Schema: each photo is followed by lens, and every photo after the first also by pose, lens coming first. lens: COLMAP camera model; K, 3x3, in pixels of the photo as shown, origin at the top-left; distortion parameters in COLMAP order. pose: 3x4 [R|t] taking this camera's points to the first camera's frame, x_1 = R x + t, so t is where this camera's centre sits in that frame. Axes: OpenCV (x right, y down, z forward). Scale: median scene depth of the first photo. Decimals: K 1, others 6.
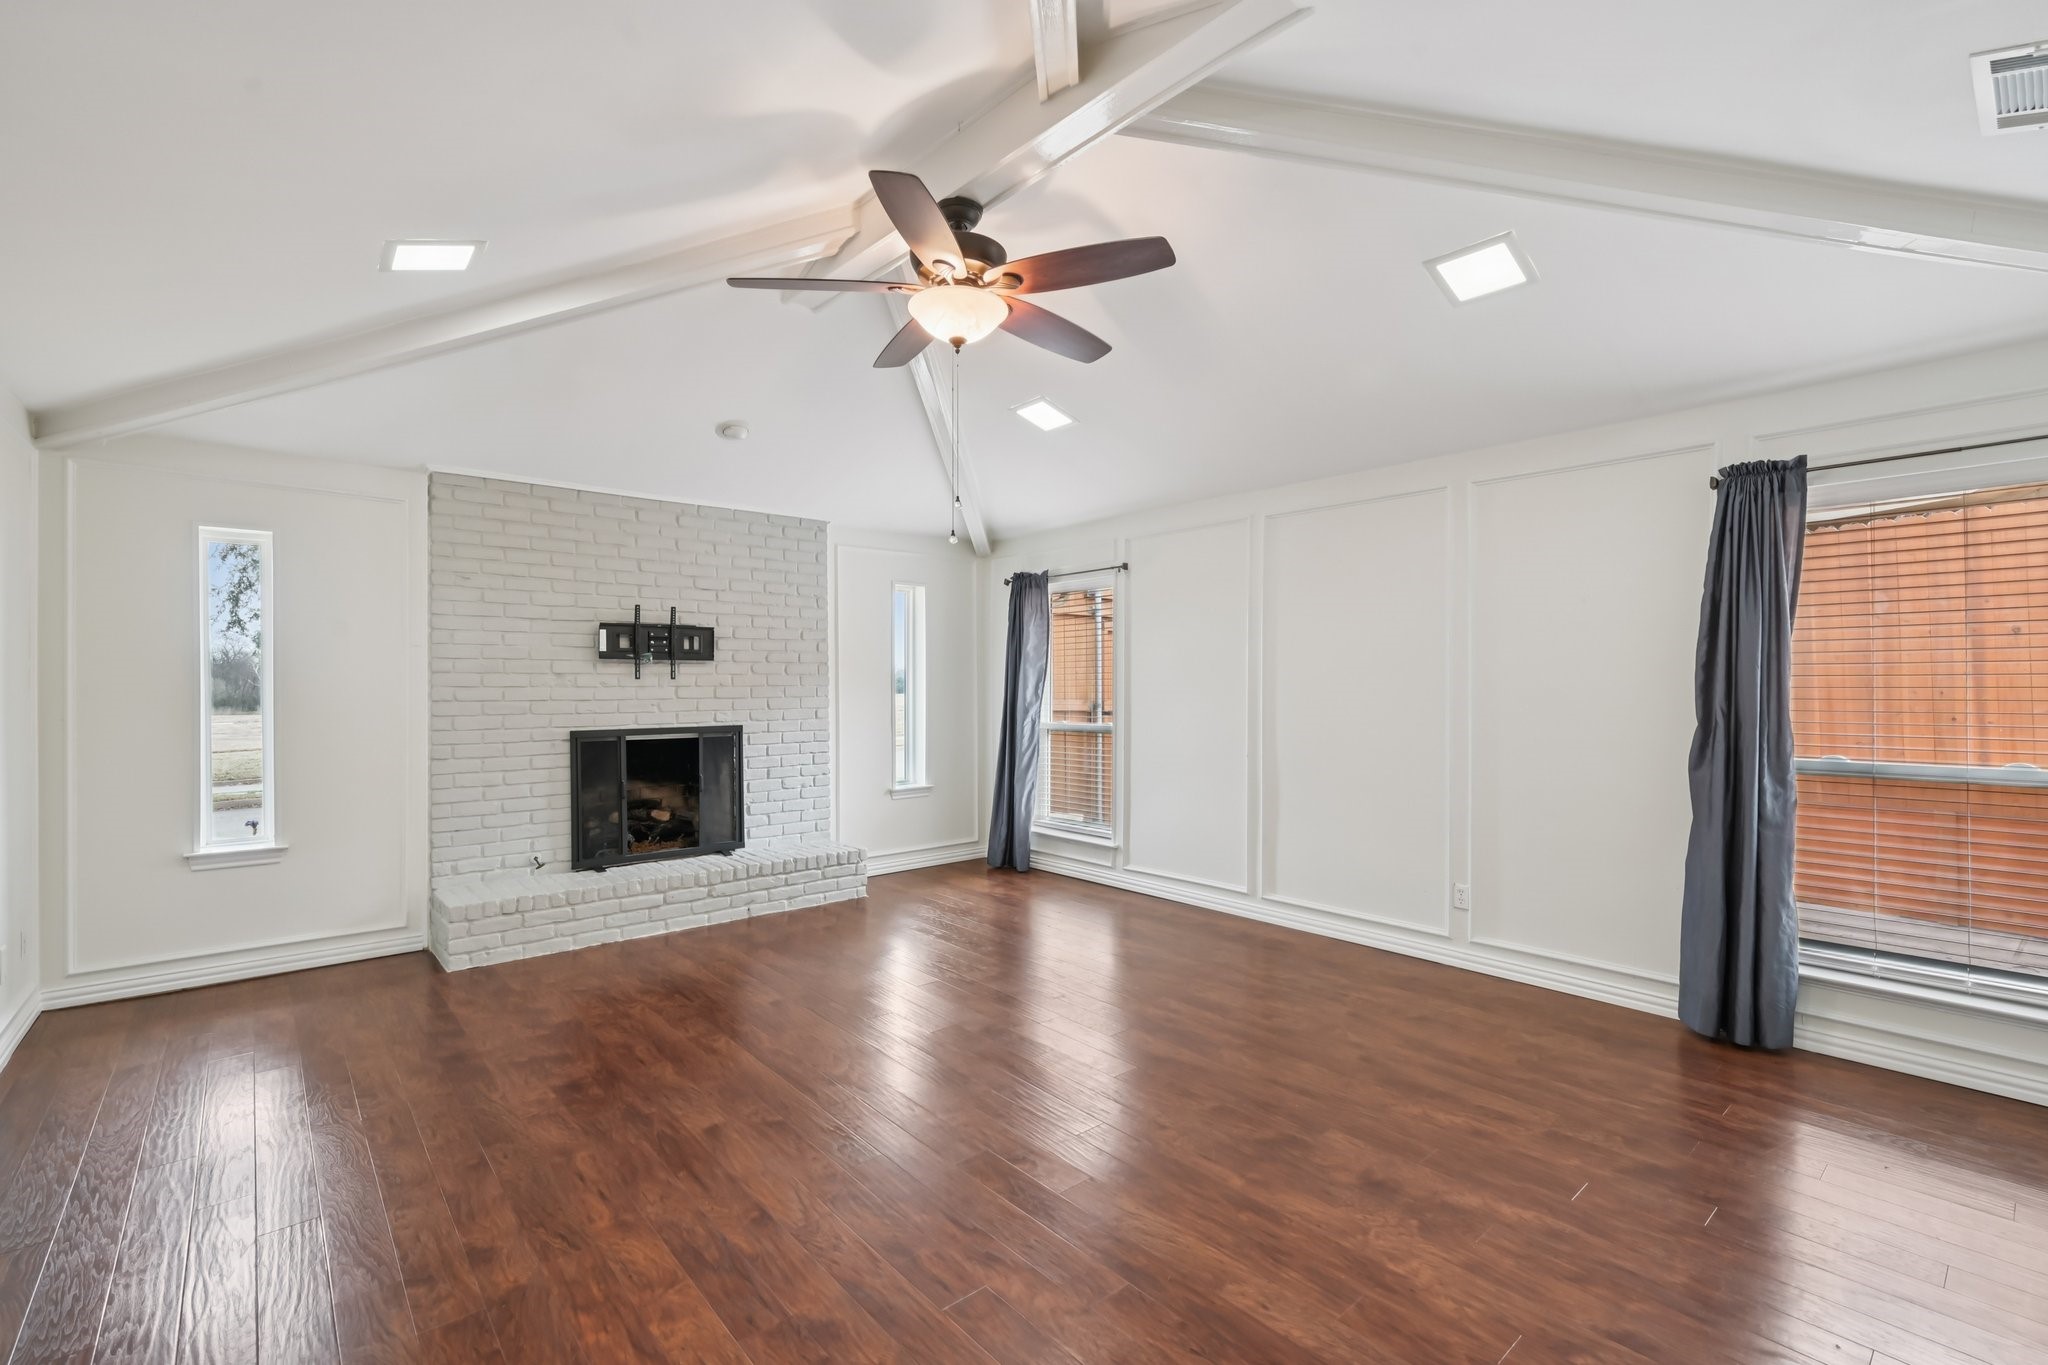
lens RADIAL K [[901.1, 0, 1005.4], [0, 901.1, 682.4], [0, 0, 1]] dist [0.000496, -0.000150]
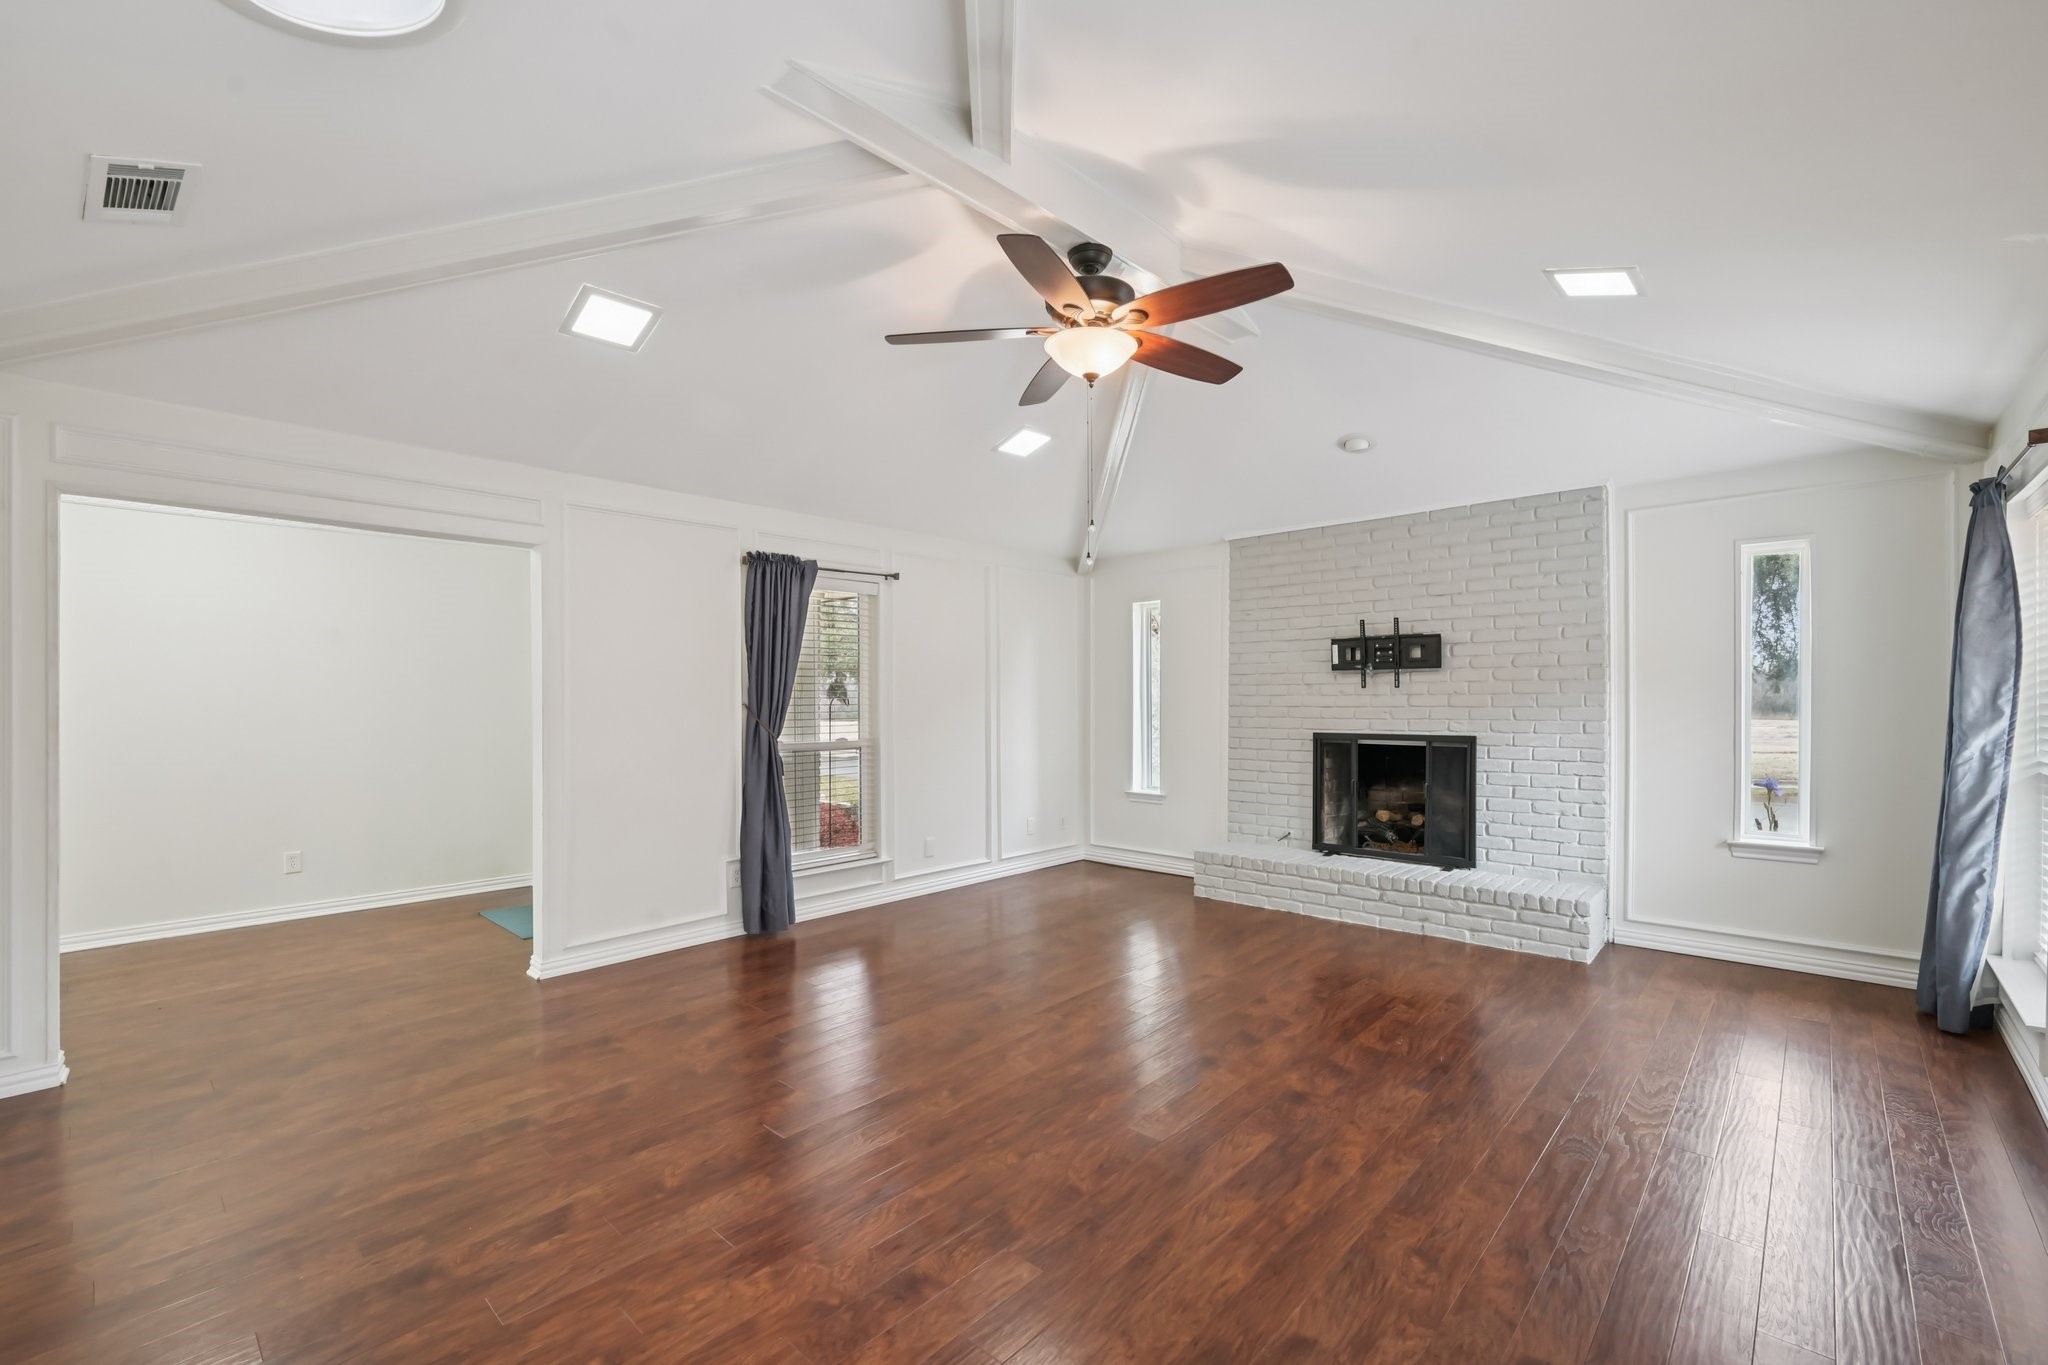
lens RADIAL K [[901.1, 0, 1080.6], [0, 901.1, 704.6], [0, 0, 1]] dist [0.000496, -0.000150]
pose [[0.128367, 0.010205, -0.991674, 0.609159], [0.009039, 0.999893, 0.011460, 0.000794], [0.991686, -0.010435, 0.128261, 0.506917]]
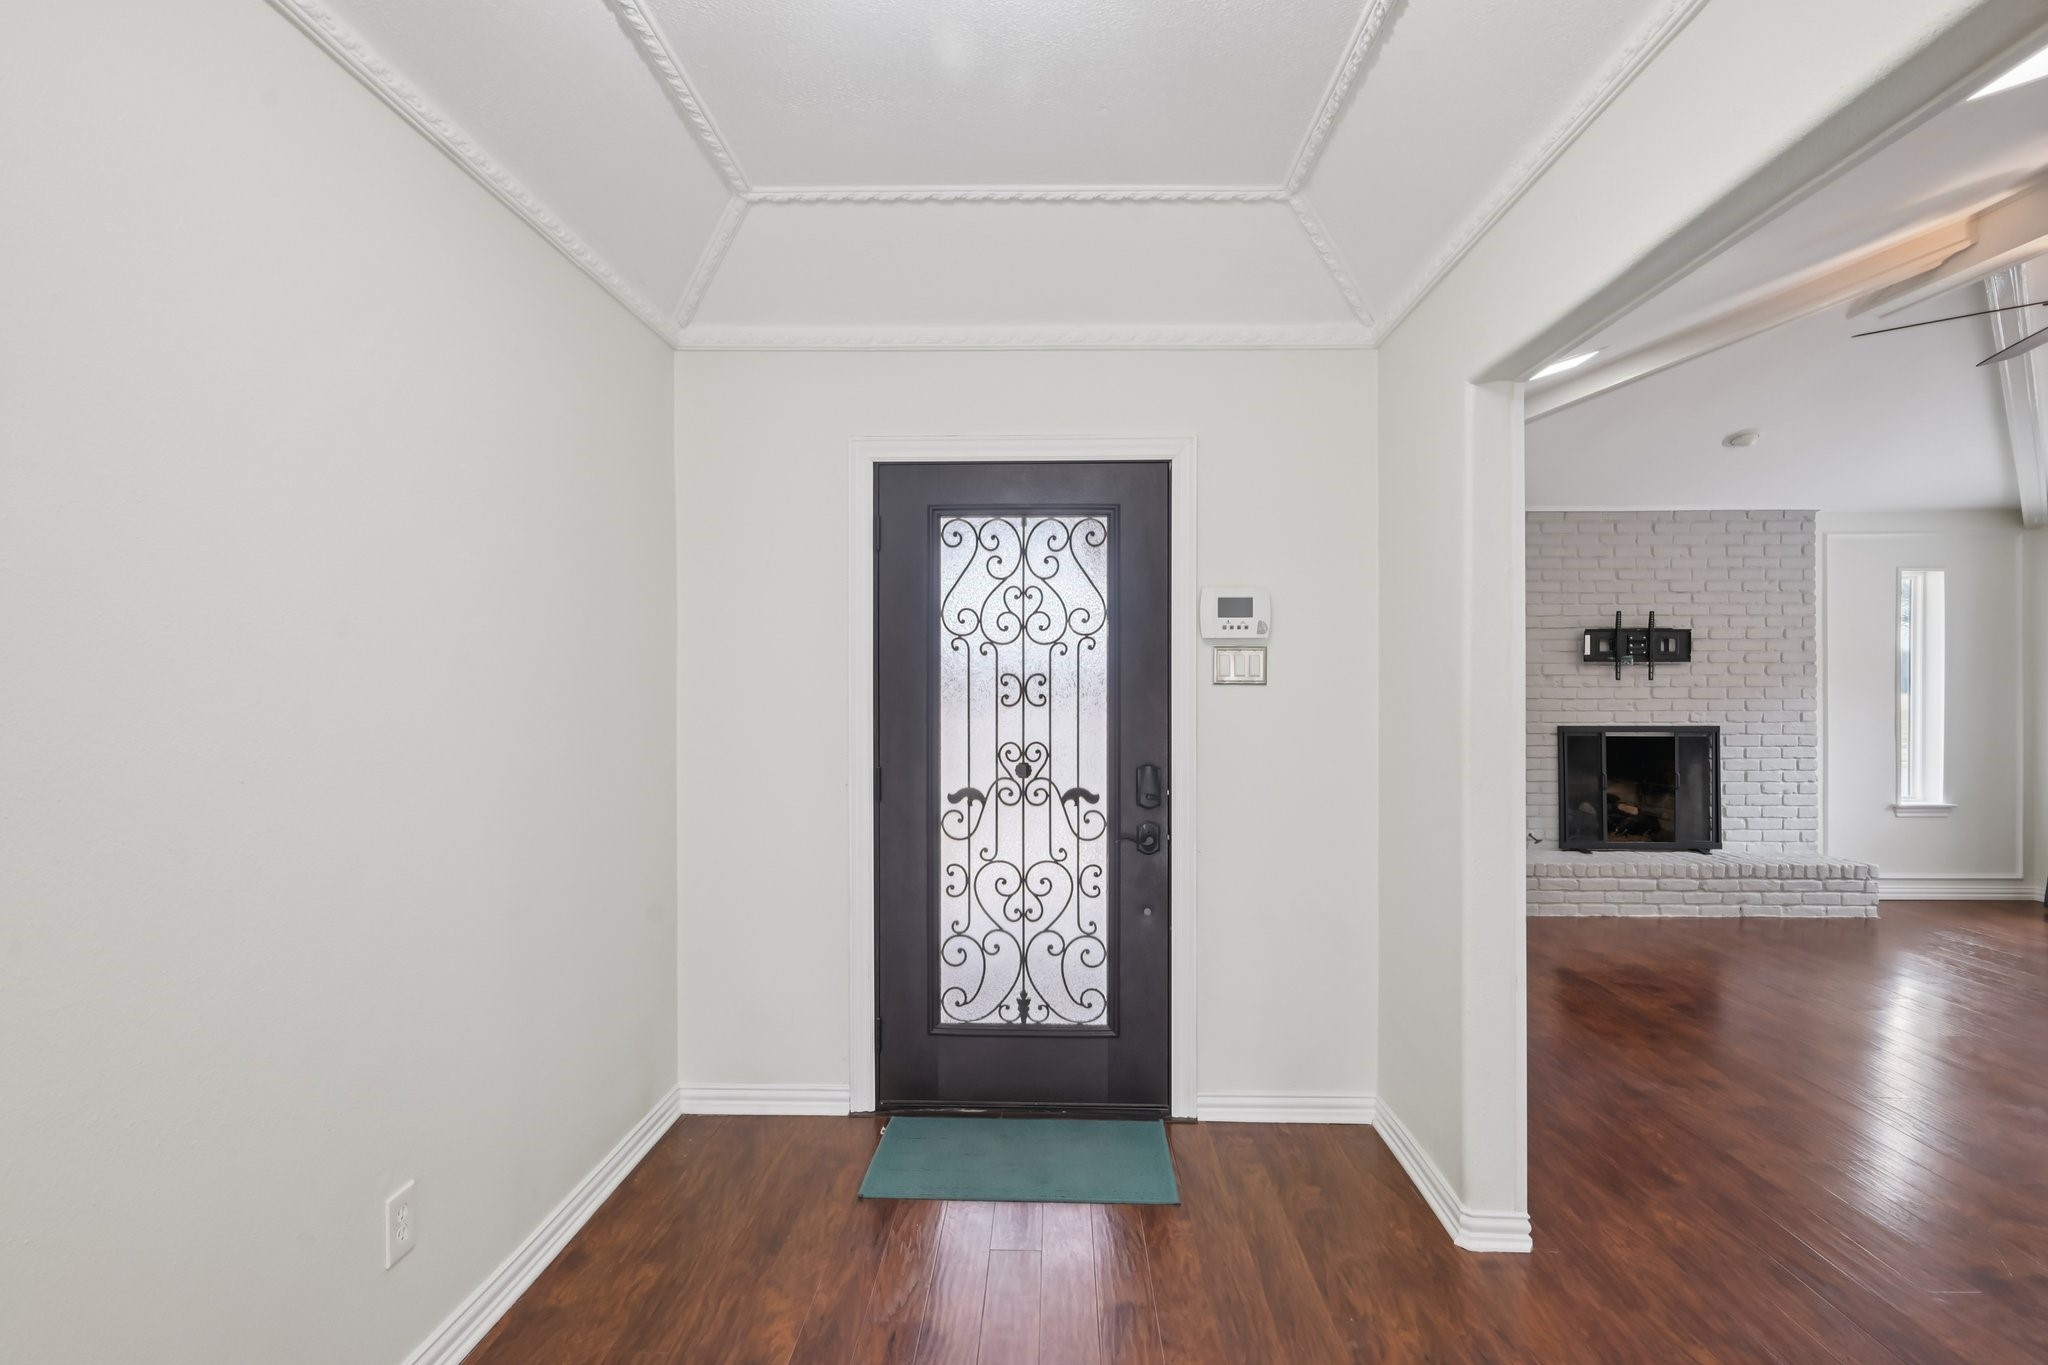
lens RADIAL K [[1015.7, 0, 1010.7], [0, 1015.7, 687.1], [0, 0, 1]] dist [-0.000762, -0.000368]
pose [[0.747286, 0.005758, -0.664478, -0.139480], [-0.000925, 0.999971, 0.007625, -0.003699], [0.664502, -0.005084, 0.747269, -0.381921]]
